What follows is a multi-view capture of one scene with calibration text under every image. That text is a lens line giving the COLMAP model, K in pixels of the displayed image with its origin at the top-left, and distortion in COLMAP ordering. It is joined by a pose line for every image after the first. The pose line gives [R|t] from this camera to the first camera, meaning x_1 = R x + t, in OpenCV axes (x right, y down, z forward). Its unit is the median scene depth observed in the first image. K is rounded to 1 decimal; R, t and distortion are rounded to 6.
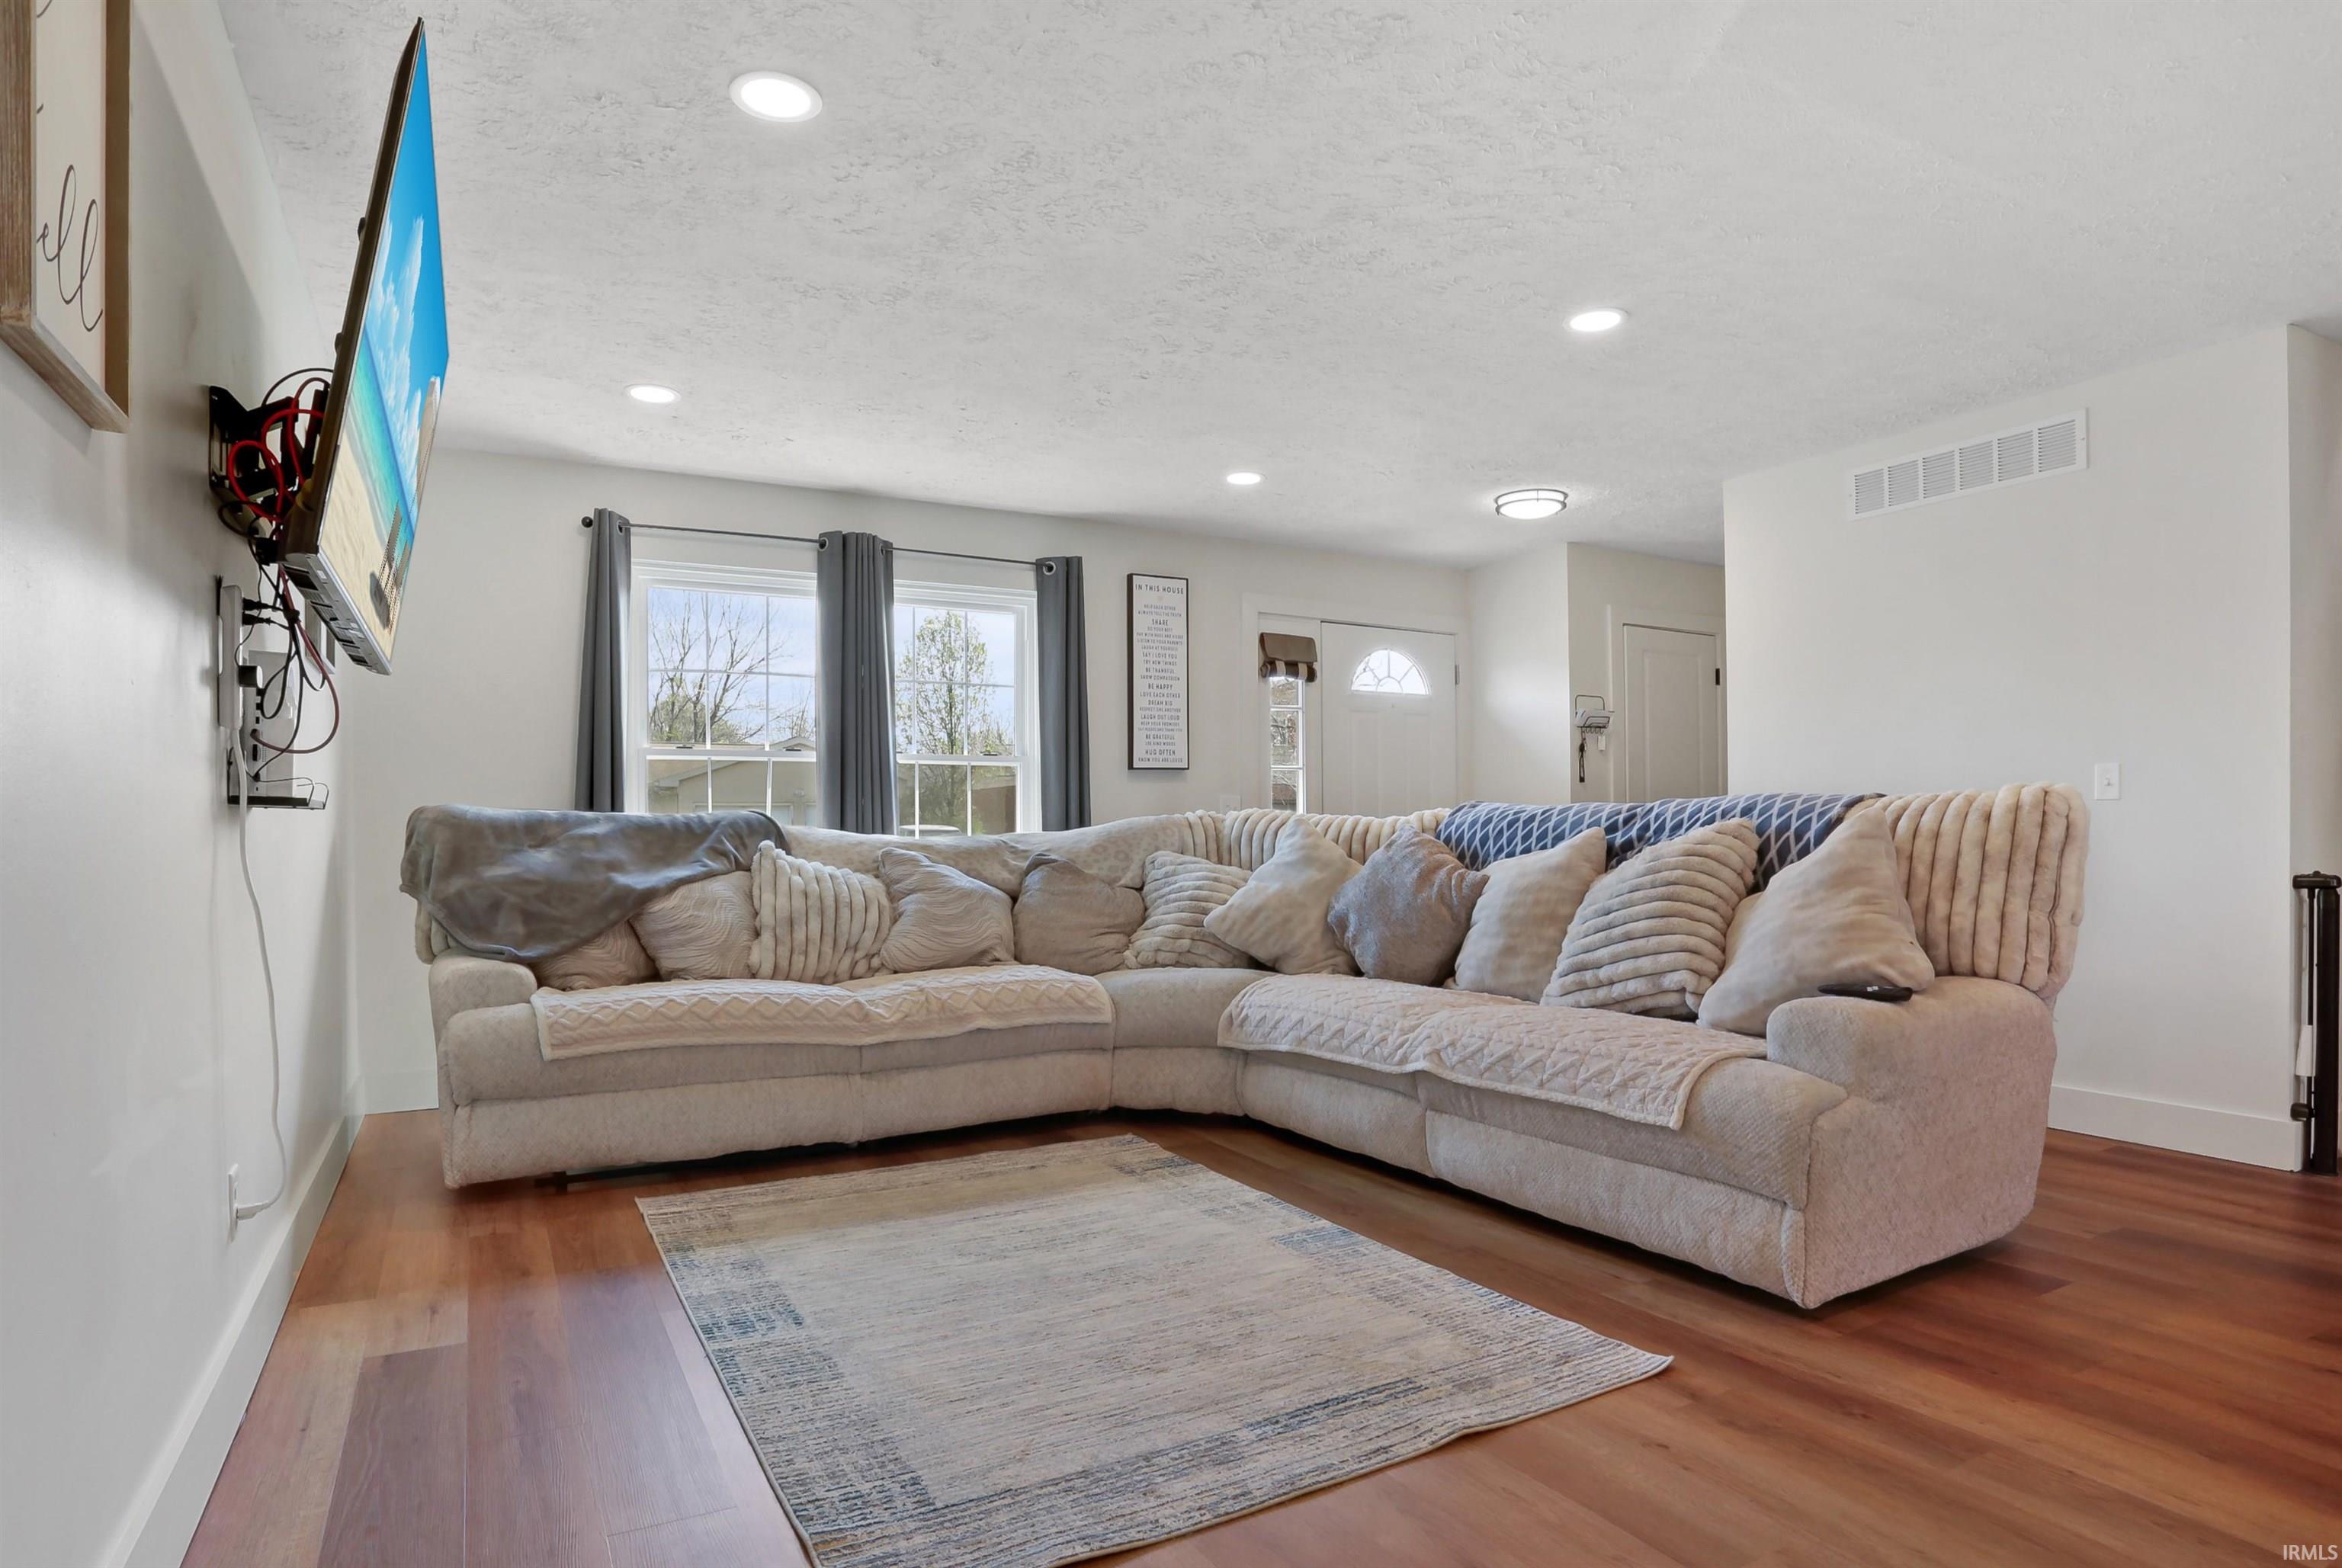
lens RADIAL K [[1259.6, 0, 1112.3], [0, 1259.6, 854.9], [0, 0, 1]] dist [-0.064811, 0.002056]
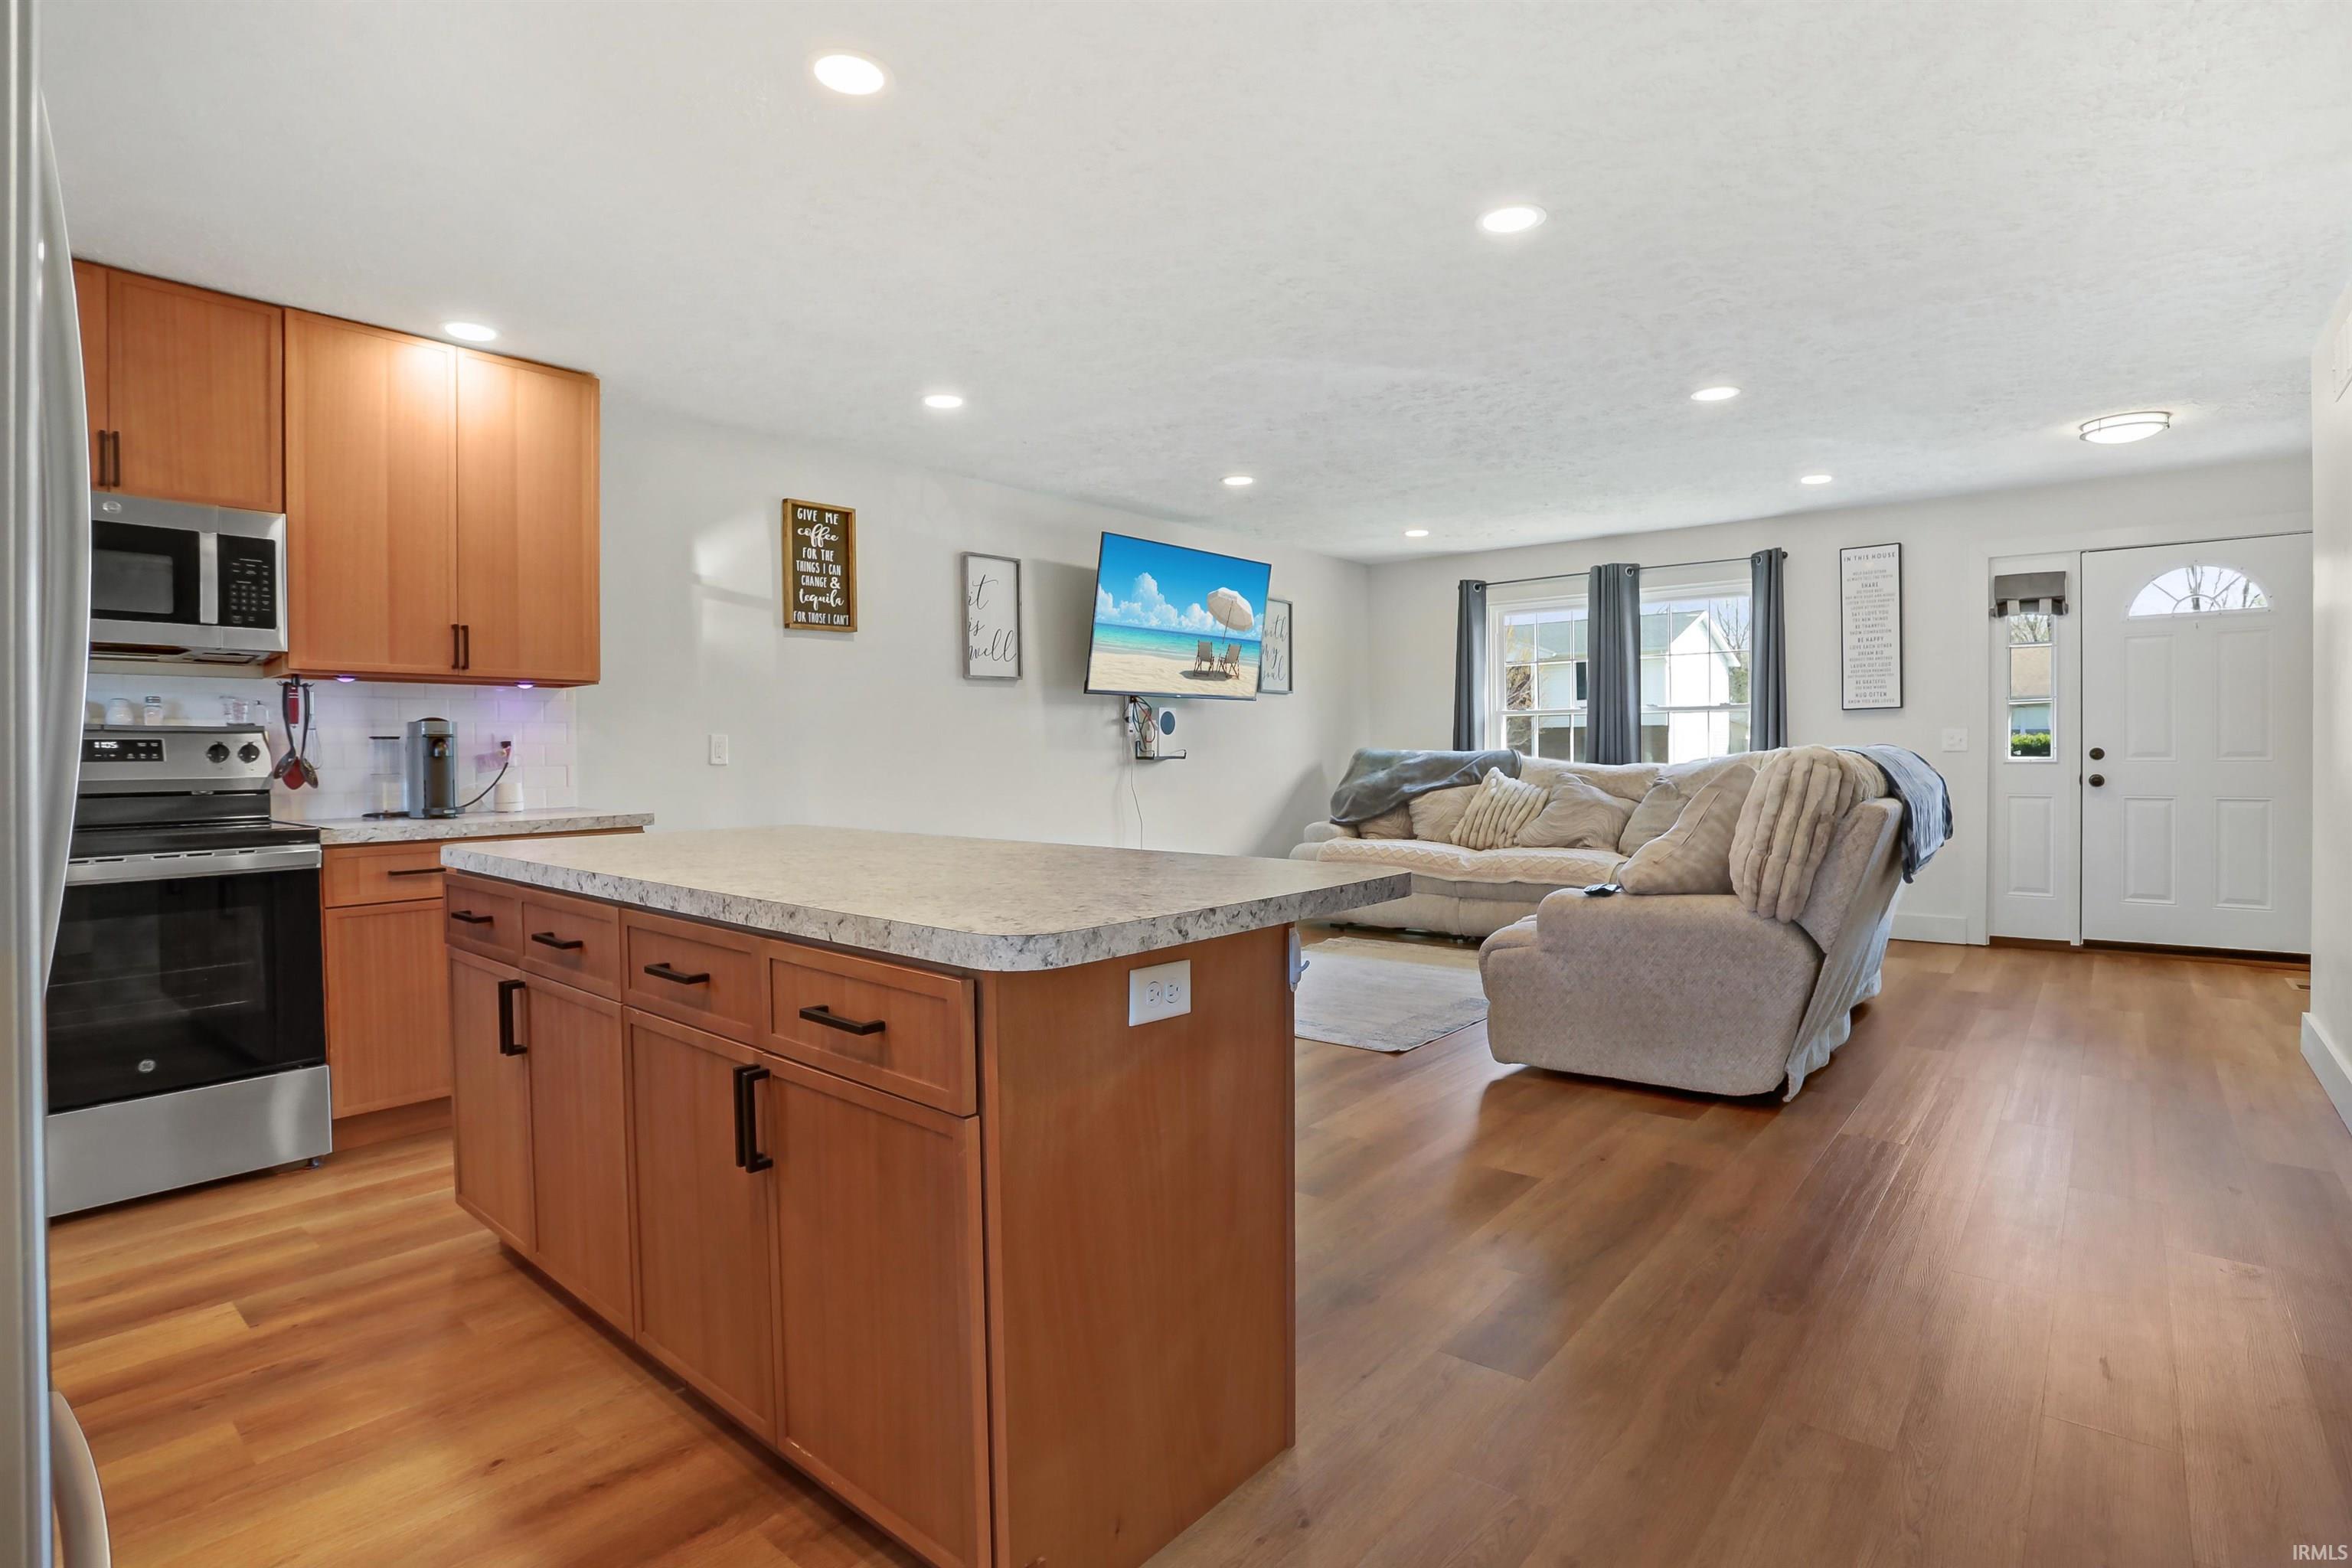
lens RADIAL K [[1157.3, 0, 1204.1], [0, 1157.3, 753.8], [0, 0, 1]] dist [-0.053920, 0.016669]
pose [[0.409889, 0.006160, -0.912114, 1.069362], [-0.008824, 0.999957, 0.002788, -0.031998], [0.912093, 0.006906, 0.409926, -0.025216]]
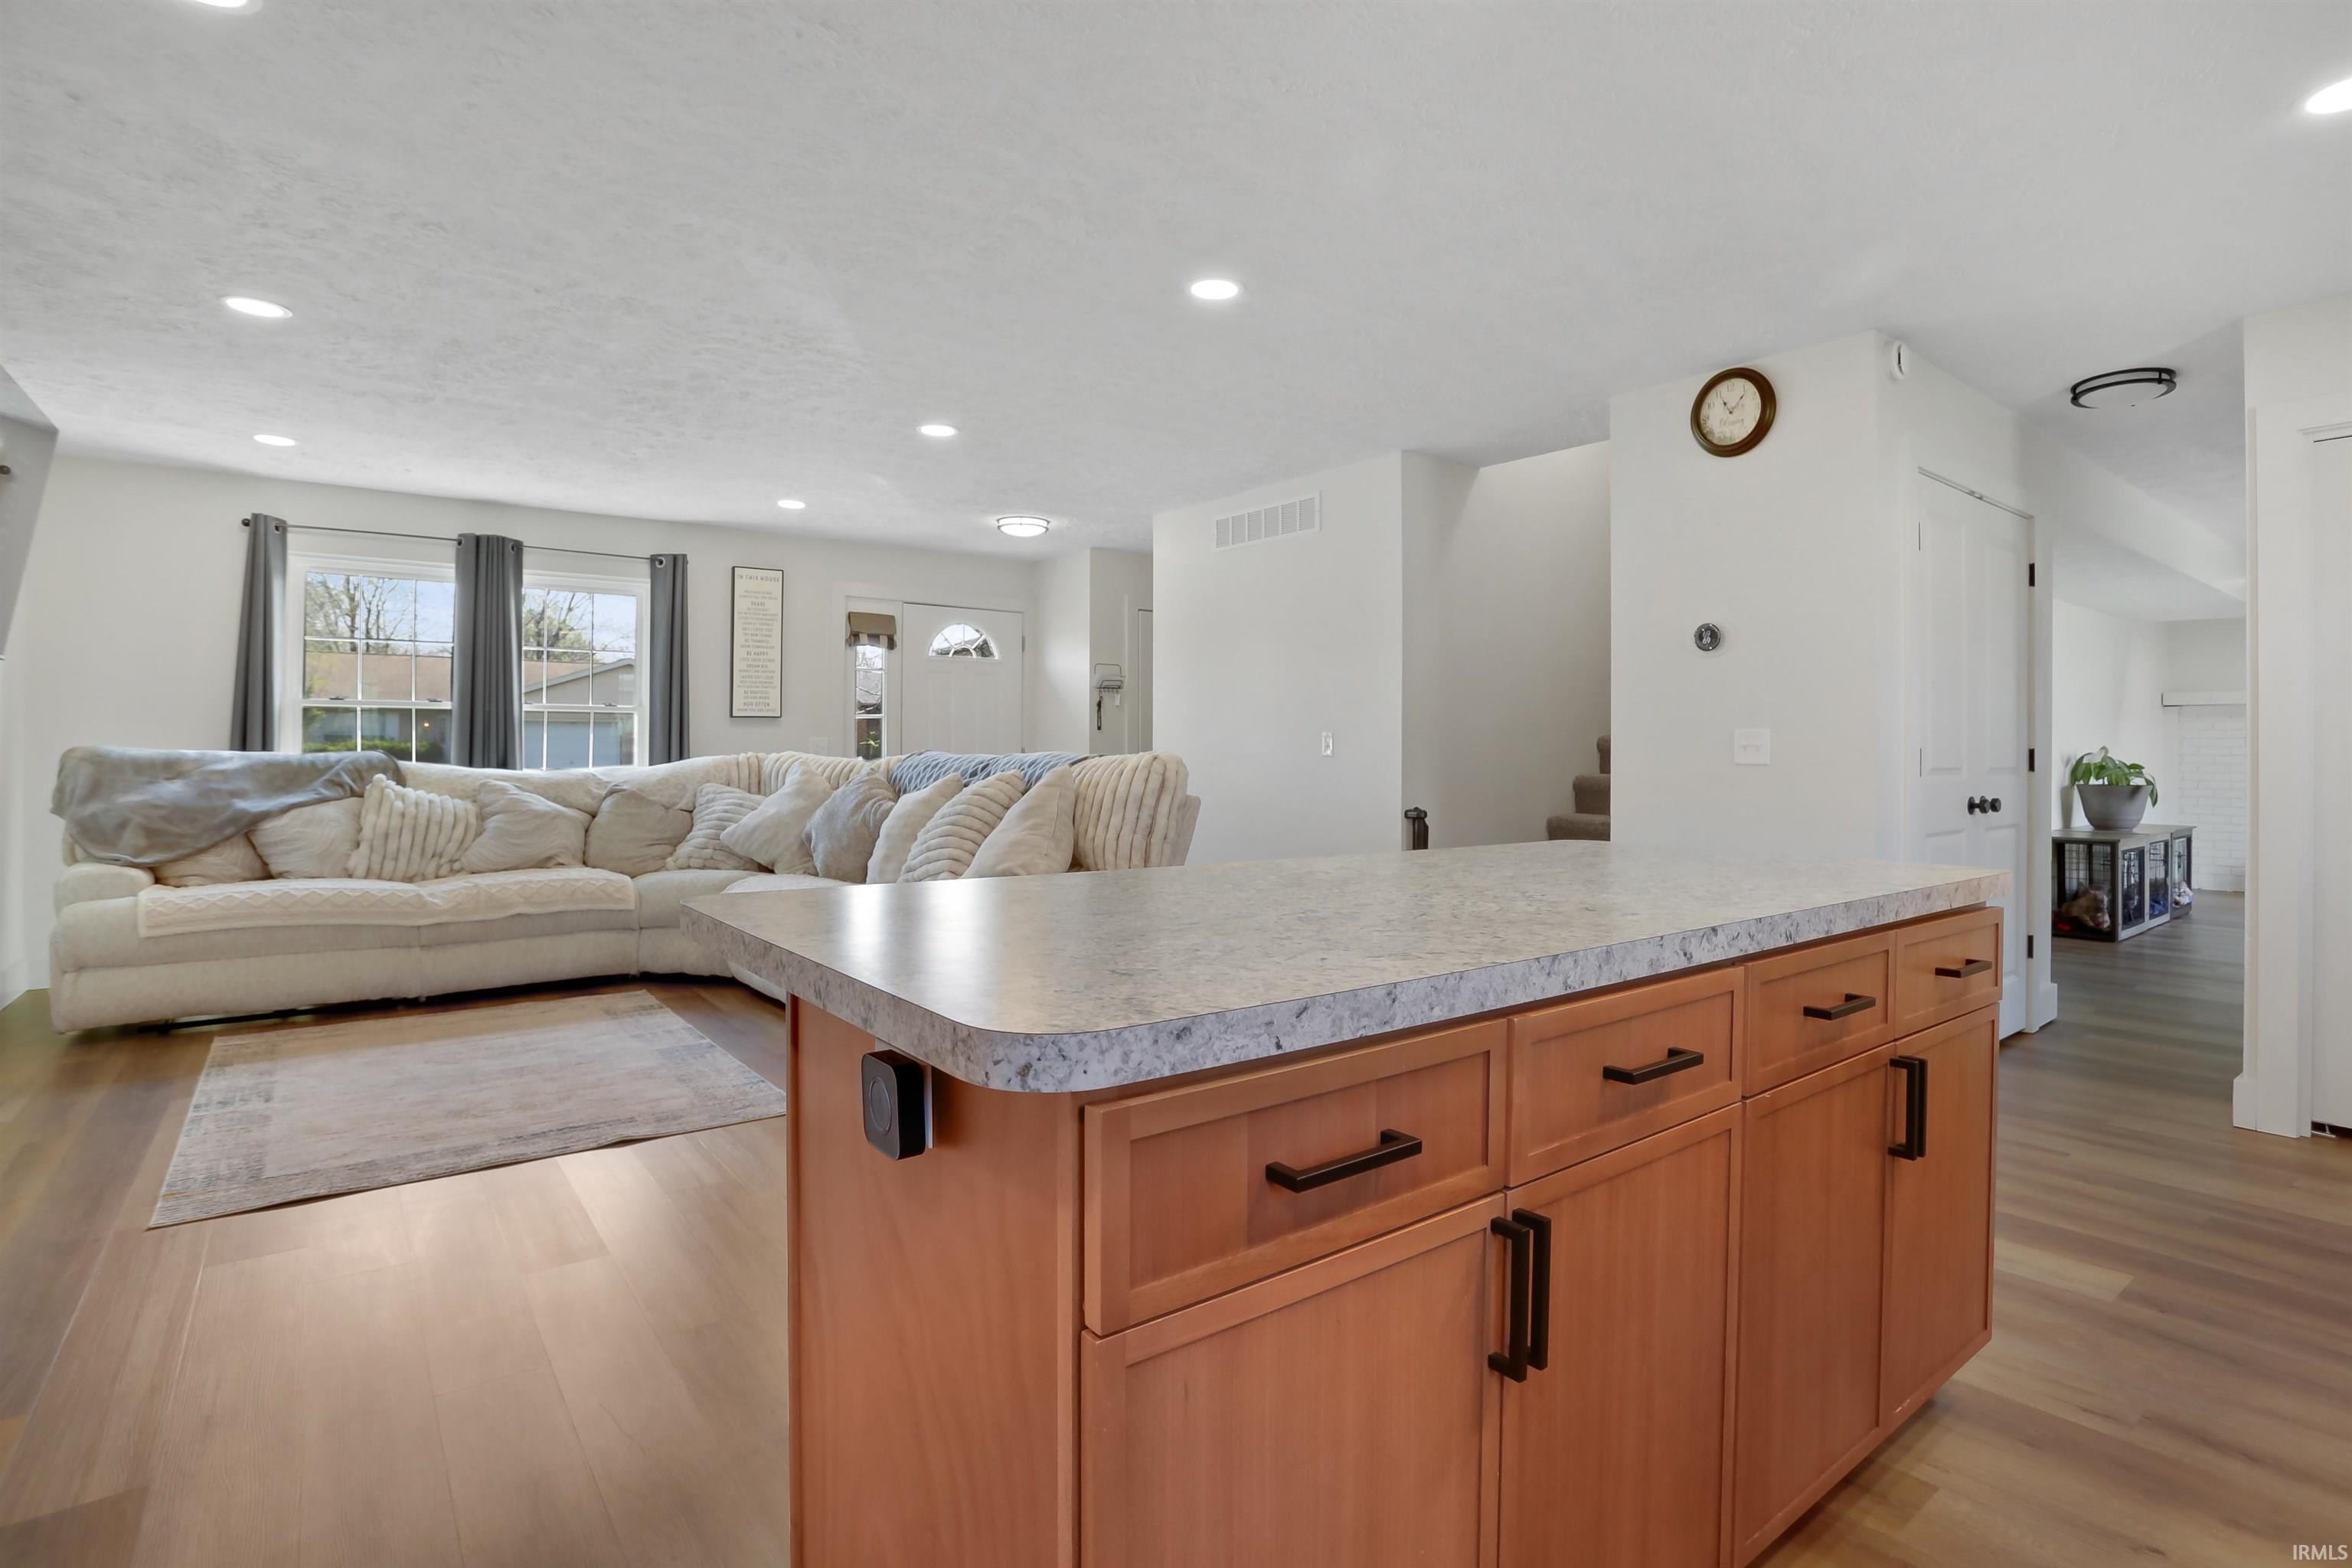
lens RADIAL K [[1157.3, 0, 1161.4], [0, 1157.3, 748.7], [0, 0, 1]] dist [-0.053920, 0.016669]
pose [[0.986655, 0.011784, 0.162397, 0.360767], [-0.008961, 0.999796, -0.018107, -0.025269], [-0.162578, 0.016410, 0.986559, -0.328543]]
